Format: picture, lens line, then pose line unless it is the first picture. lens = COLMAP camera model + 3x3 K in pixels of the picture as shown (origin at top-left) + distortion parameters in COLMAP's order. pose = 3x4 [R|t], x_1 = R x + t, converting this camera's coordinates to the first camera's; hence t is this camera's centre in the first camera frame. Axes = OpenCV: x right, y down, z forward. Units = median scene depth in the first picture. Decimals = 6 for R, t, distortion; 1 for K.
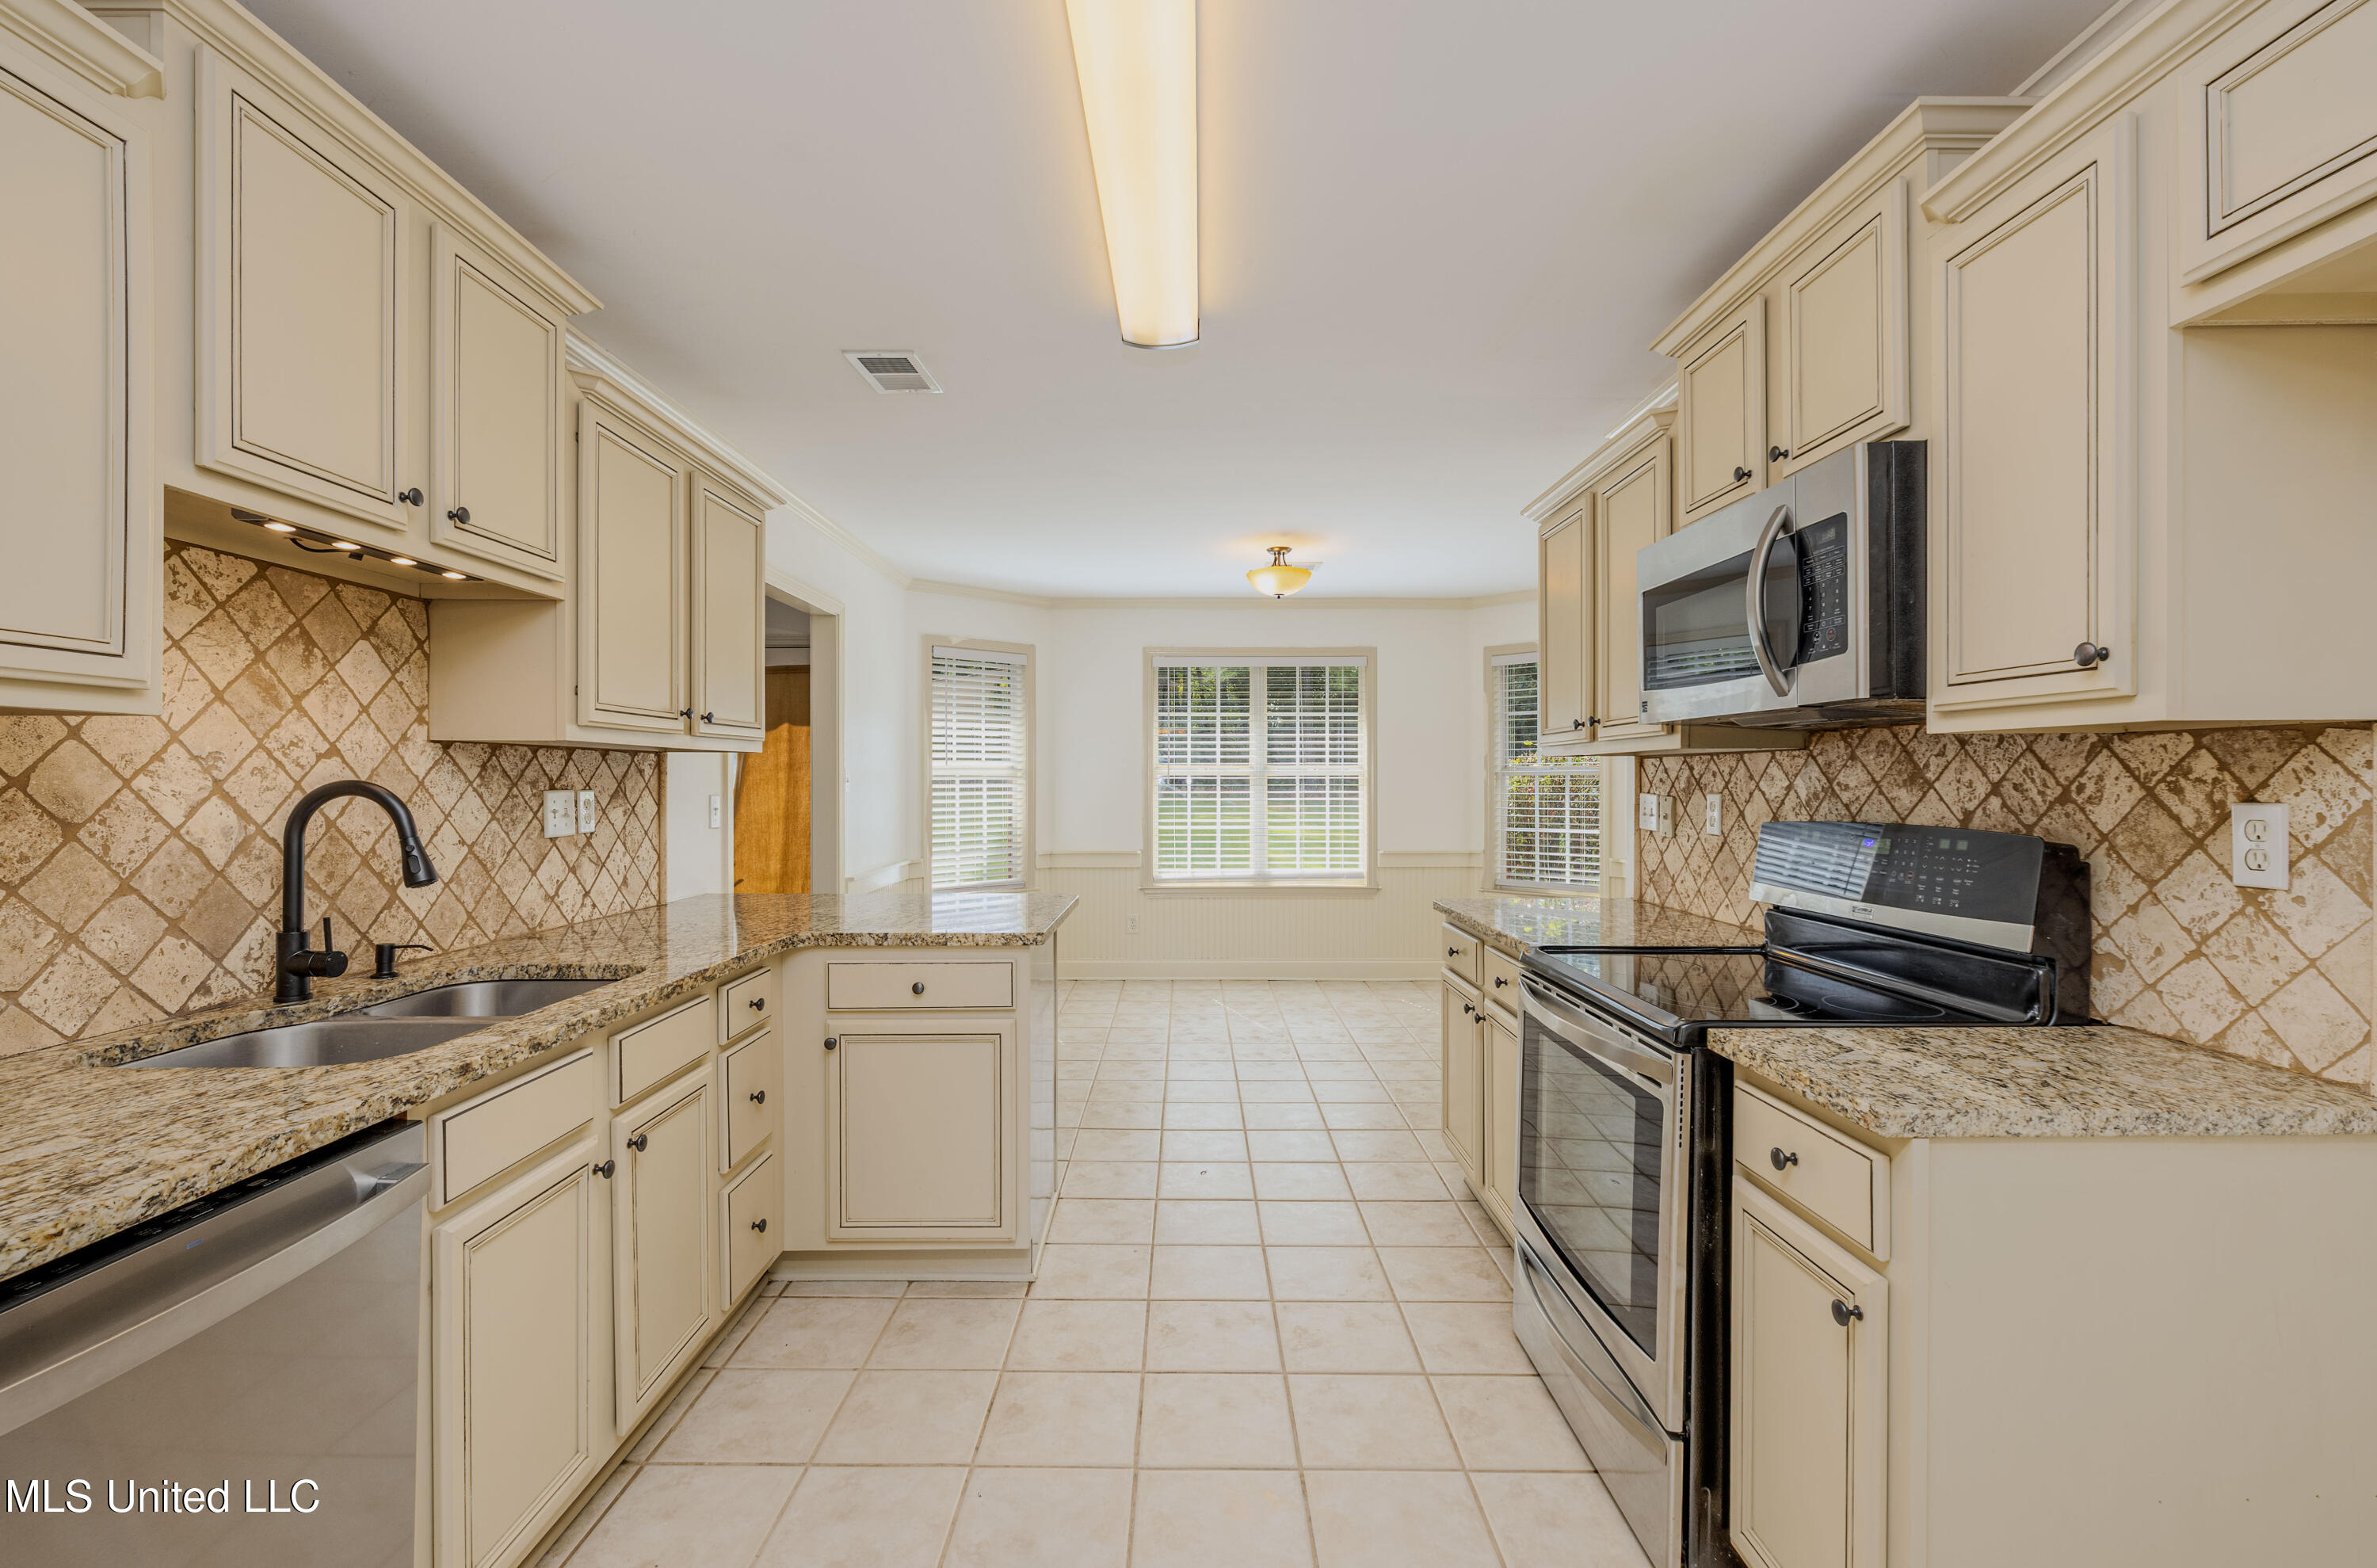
lens RADIAL K [[1001.9, 0, 1170.9], [0, 1001.9, 788.1], [0, 0, 1]] dist [0.000377, 0.000004]
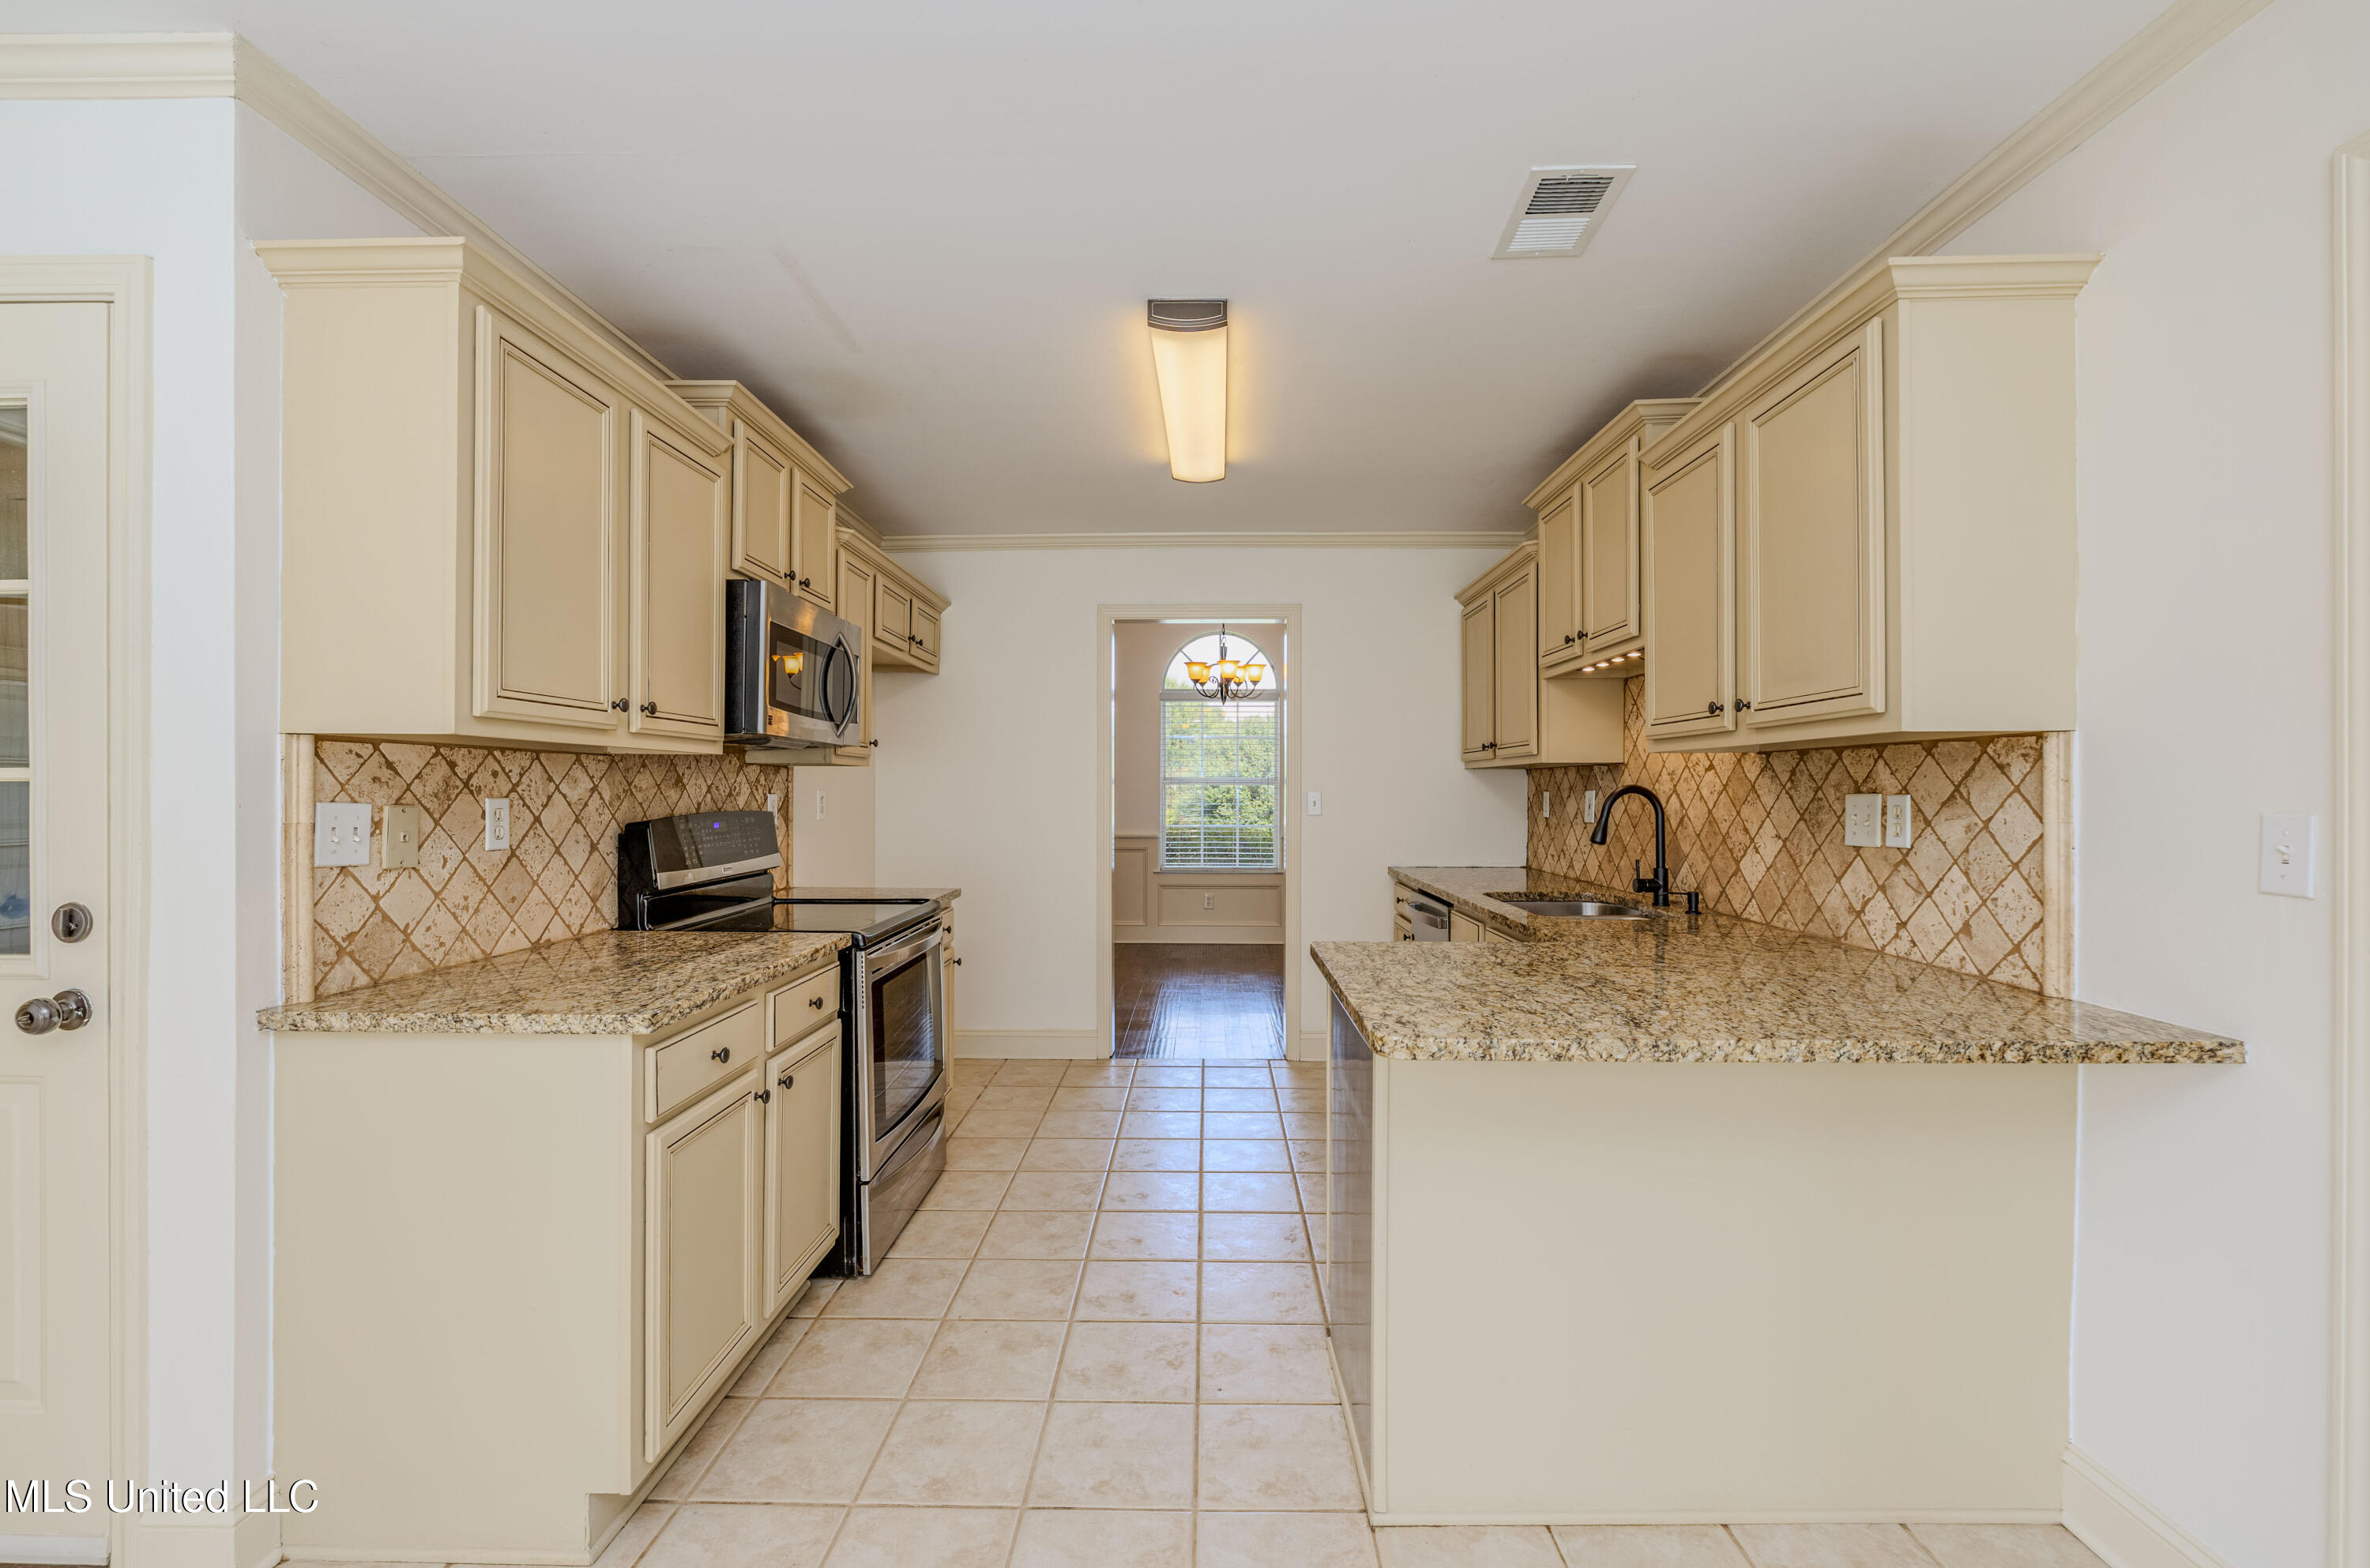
lens RADIAL K [[1001.4, 0, 1181.1], [0, 1001.4, 790.1], [0, 0, 1]] dist [-0.002490, -0.000303]
pose [[-0.999946, -0.000708, 0.010358, -0.014289], [-0.000636, 0.999976, 0.006918, -0.007388], [-0.010363, 0.006911, -0.999922, 1.916904]]
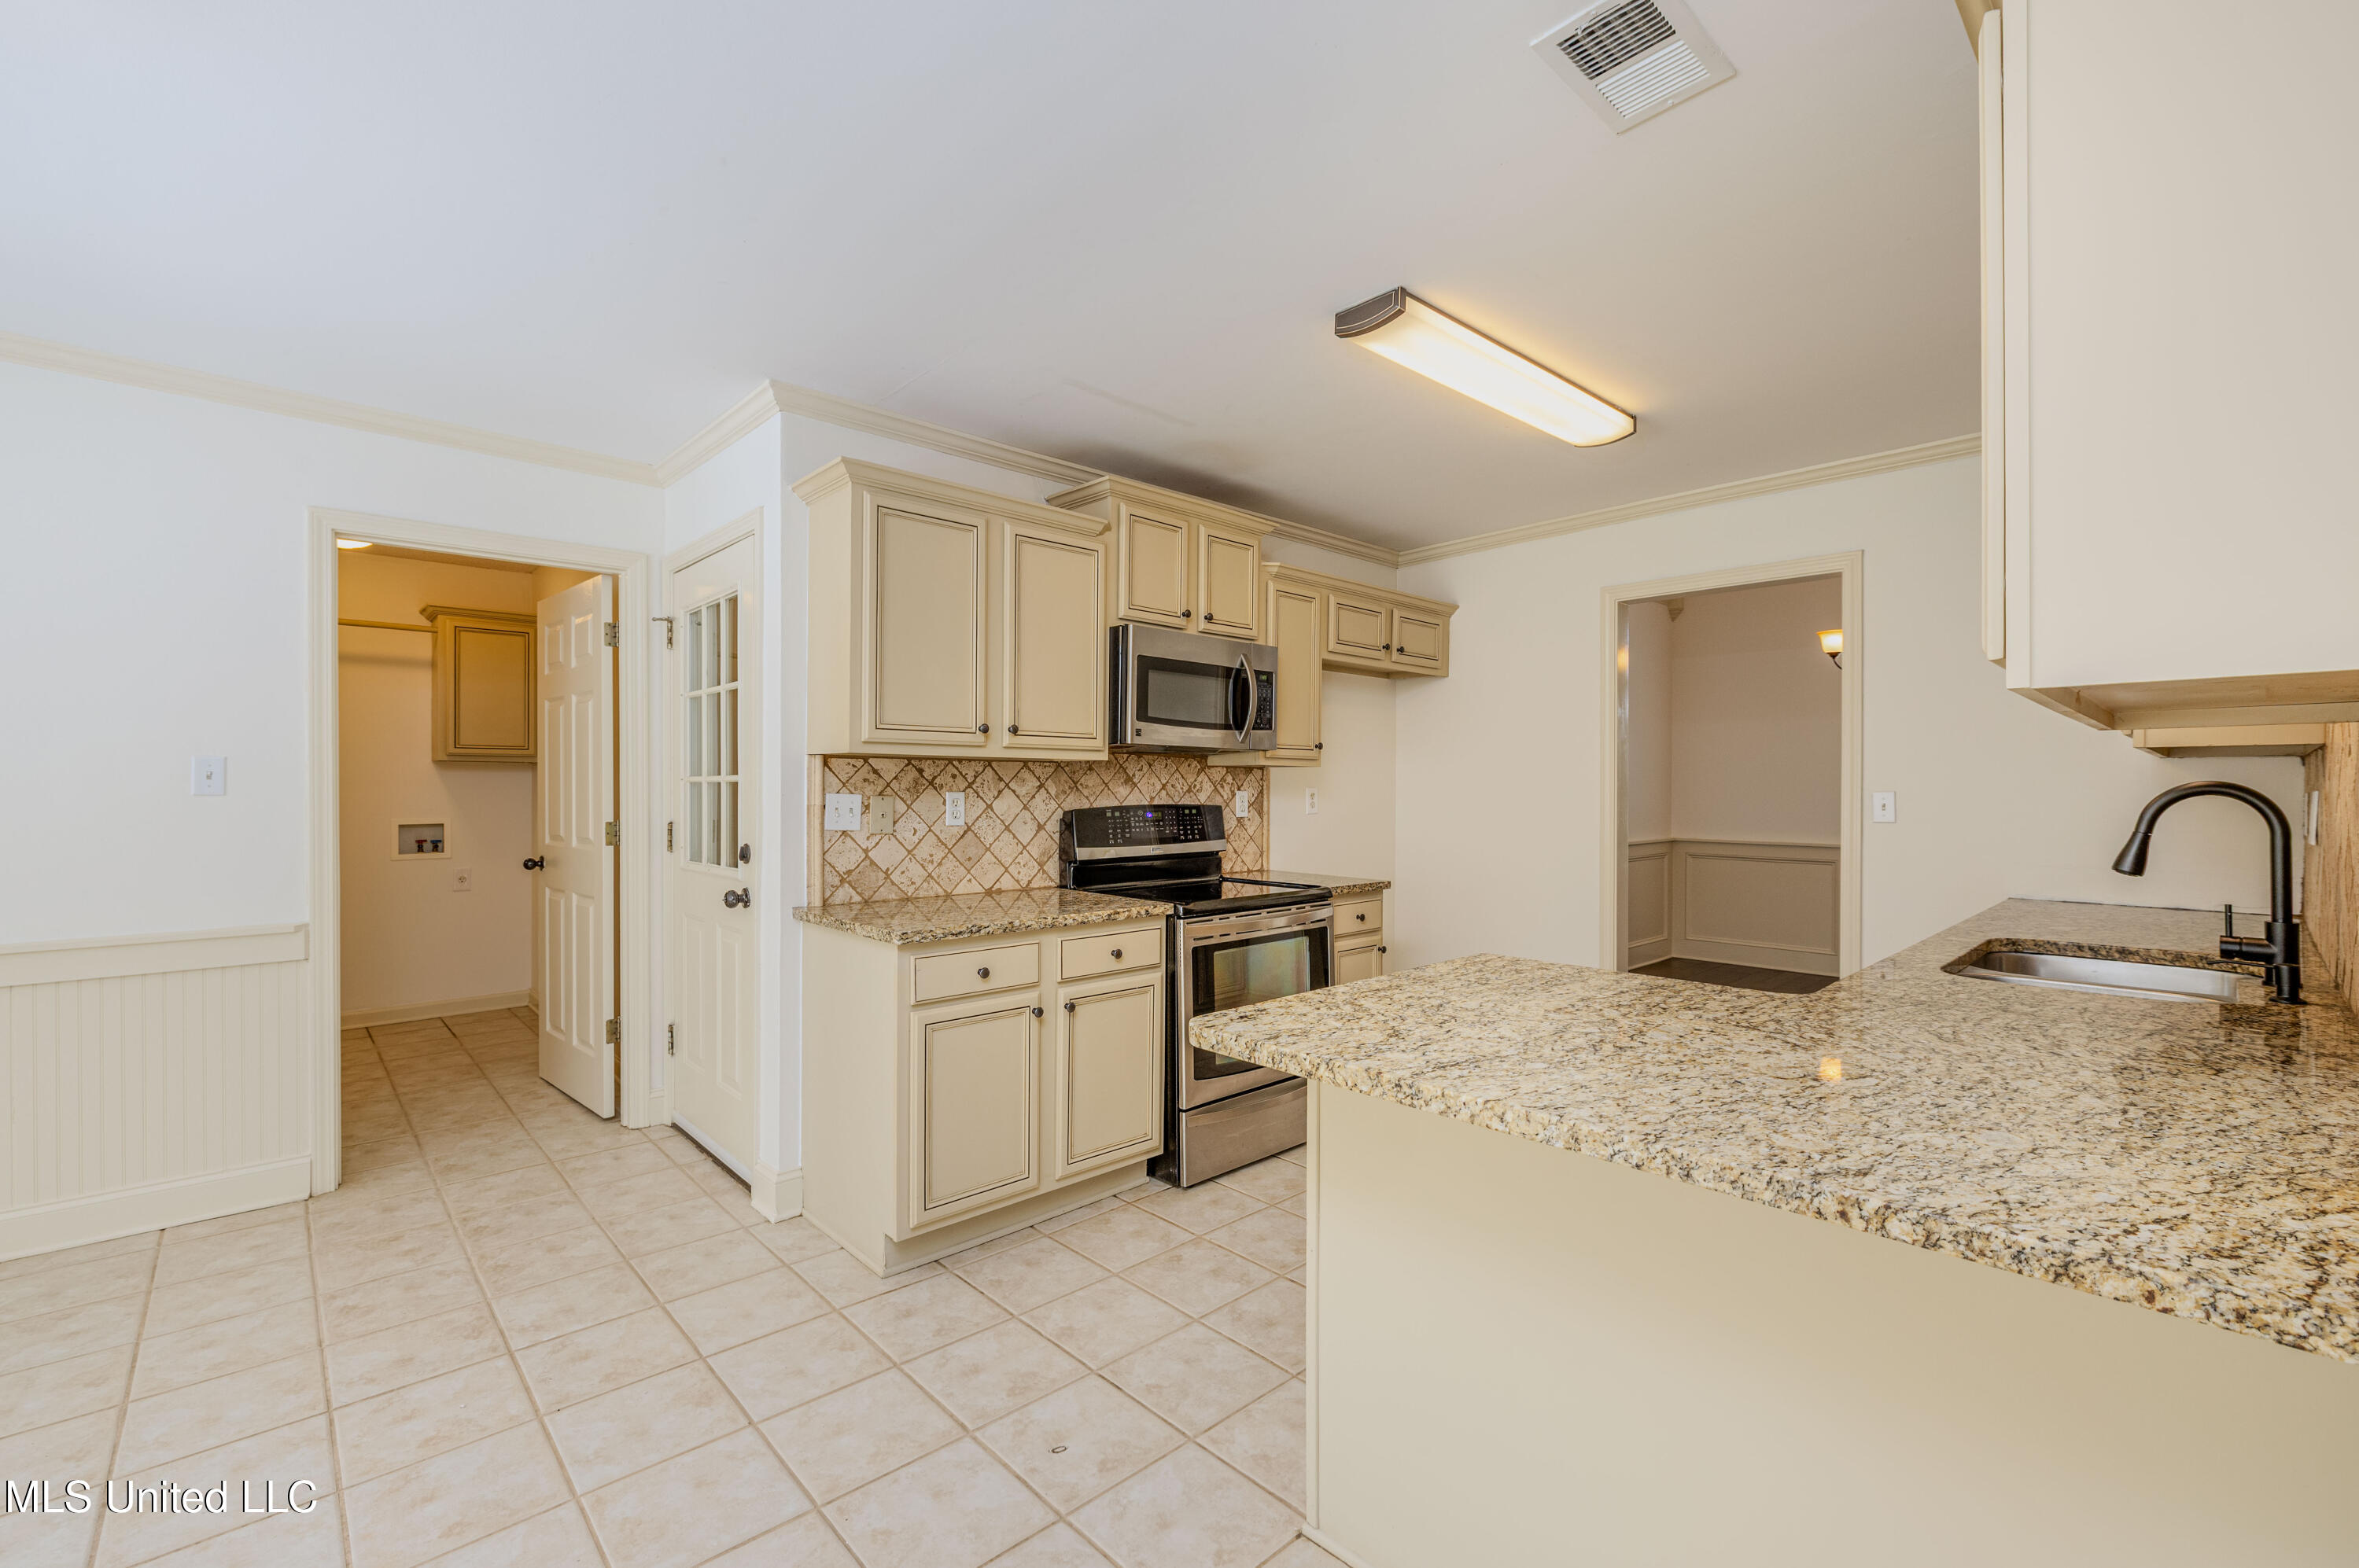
lens RADIAL K [[996.6, 0, 1175.6], [0, 996.6, 790.1], [0, 0, 1]] dist [-0.002490, -0.000303]
pose [[-0.687261, -0.004691, 0.726395, -0.567921], [0.001204, 0.999970, 0.007597, -0.006299], [-0.726410, 0.006096, -0.687235, 1.756024]]
